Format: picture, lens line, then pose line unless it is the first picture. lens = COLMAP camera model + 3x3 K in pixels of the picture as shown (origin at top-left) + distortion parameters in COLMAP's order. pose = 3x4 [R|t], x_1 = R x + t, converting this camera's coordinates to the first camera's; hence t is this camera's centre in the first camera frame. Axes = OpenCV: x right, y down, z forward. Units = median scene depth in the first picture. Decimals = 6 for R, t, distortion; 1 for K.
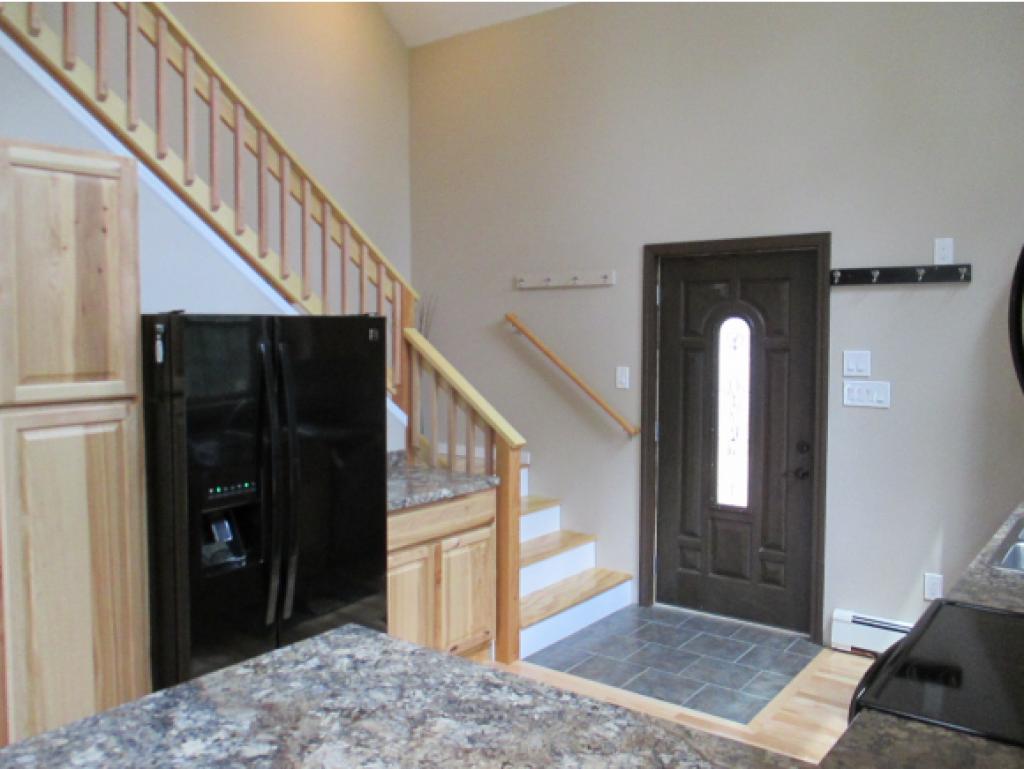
lens RADIAL K [[850.3, 0, 517.1], [0, 850.3, 373.4], [0, 0, 1]] dist [-0.028878, 0.013841]
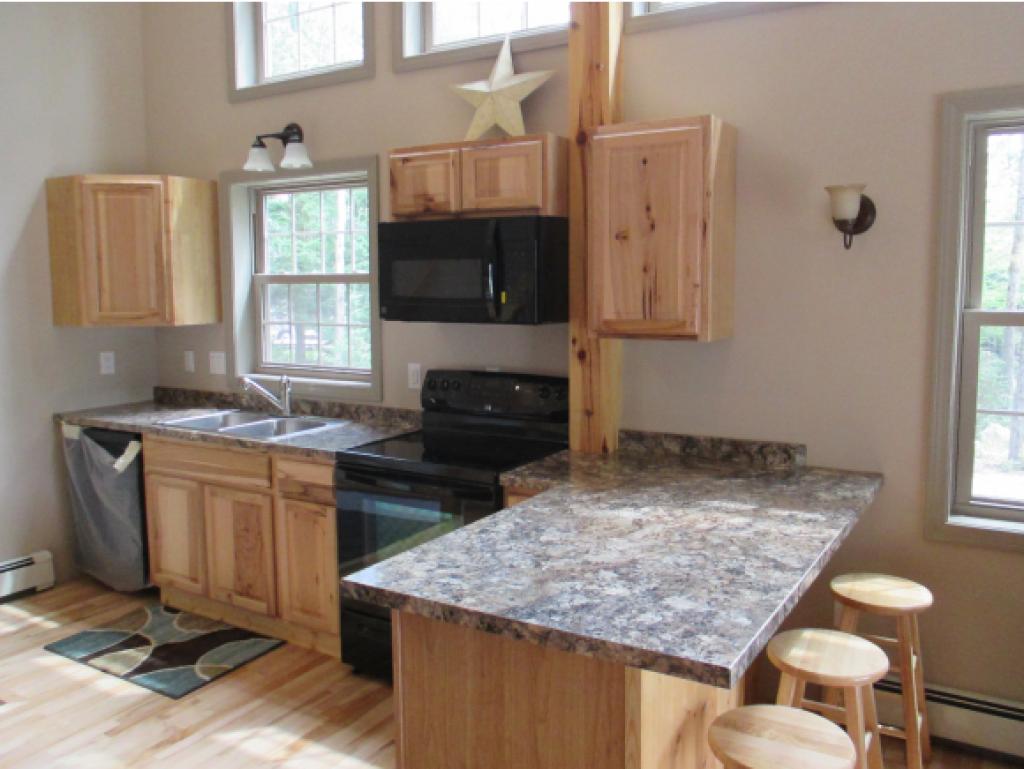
lens RADIAL K [[850.3, 0, 511.1], [0, 850.3, 368.8], [0, 0, 1]] dist [-0.028878, 0.013841]
pose [[-0.091318, -0.103165, 0.990464, -1.357796], [0.052966, 0.992708, 0.108282, -0.045609], [-0.994412, 0.062349, -0.085188, 1.030977]]
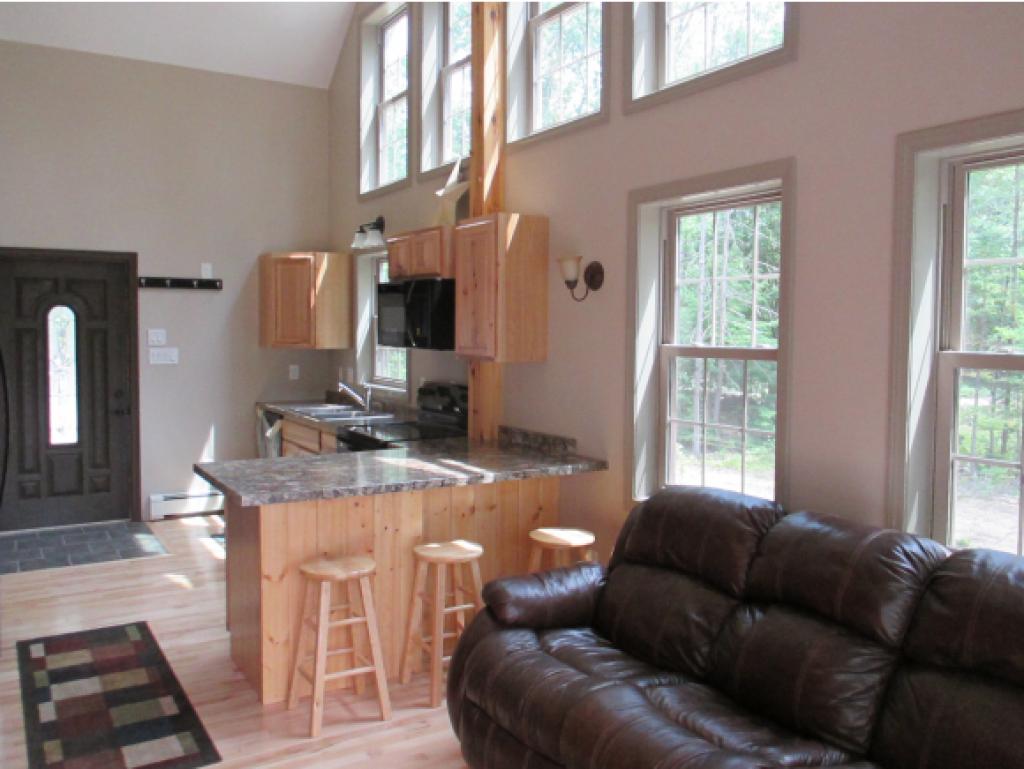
lens RADIAL K [[850.3, 0, 512.6], [0, 850.3, 373.6], [0, 0, 1]] dist [-0.028878, 0.013841]
pose [[0.369557, -0.049895, 0.927867, -2.061064], [0.035042, 0.998595, 0.039741, 0.040049], [-0.928547, 0.017828, 0.370786, -0.510233]]
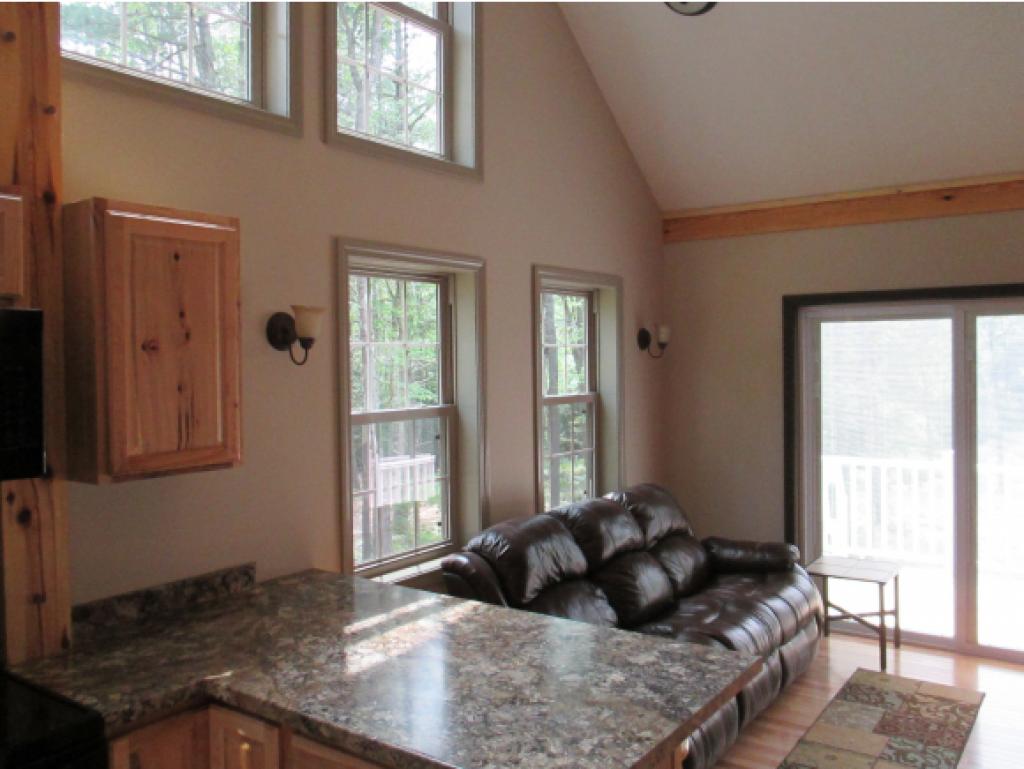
lens RADIAL K [[850.3, 0, 510.1], [0, 850.3, 364.7], [0, 0, 1]] dist [-0.028878, 0.013841]
pose [[-0.999822, 0.013818, -0.012840, -0.154039], [0.013152, 0.998636, 0.050527, -0.148884], [0.013520, 0.050349, -0.998640, 2.016472]]
